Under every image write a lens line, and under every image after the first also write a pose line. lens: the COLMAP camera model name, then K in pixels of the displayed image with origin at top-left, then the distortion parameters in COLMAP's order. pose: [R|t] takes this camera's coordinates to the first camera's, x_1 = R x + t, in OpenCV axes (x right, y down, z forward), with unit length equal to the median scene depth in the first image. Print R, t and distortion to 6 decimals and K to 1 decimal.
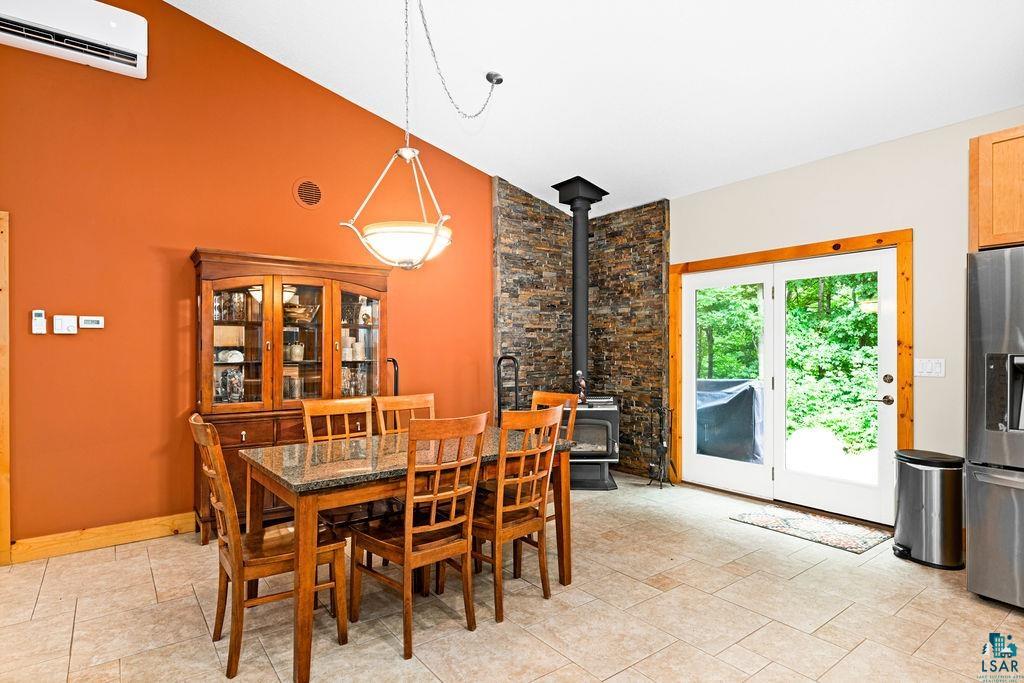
lens RADIAL K [[536.4, 0, 514.0], [0, 536.4, 350.4], [0, 0, 1]] dist [-0.000175, 0.000120]
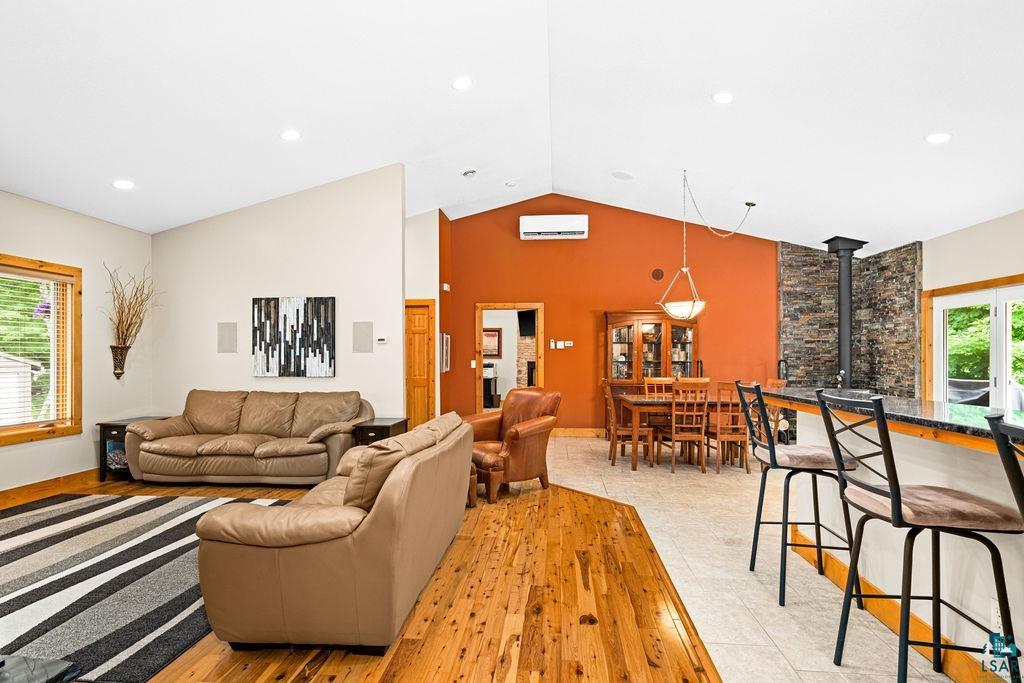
lens RADIAL K [[496.9, 0, 511.8], [0, 496.9, 356.4], [0, 0, 1]] dist [0.003927, 0.000429]
pose [[0.736695, 0.003504, -0.676216, 0.368878], [-0.003043, 0.999994, 0.001867, 0.000672], [0.676218, 0.000683, 0.736701, -0.562154]]
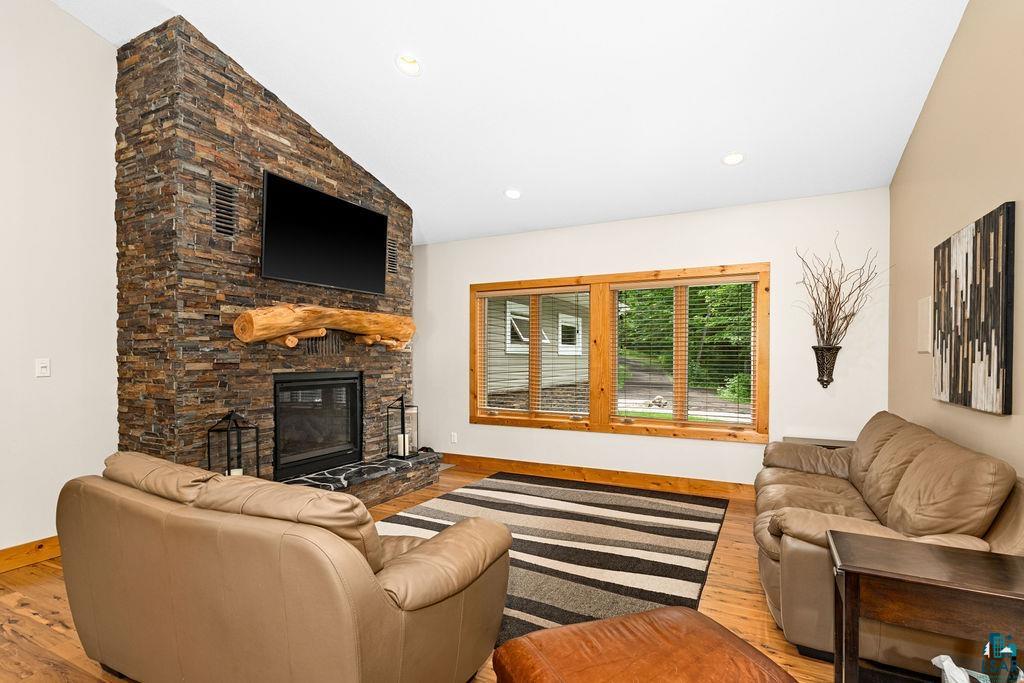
lens RADIAL K [[496.9, 0, 511.8], [0, 496.9, 361.0], [0, 0, 1]] dist [0.003927, 0.000429]
pose [[-0.896646, 0.005262, -0.442717, -0.099649], [0.001609, 0.999961, 0.008627, -0.000019], [0.442745, 0.007023, -0.896620, 0.157698]]
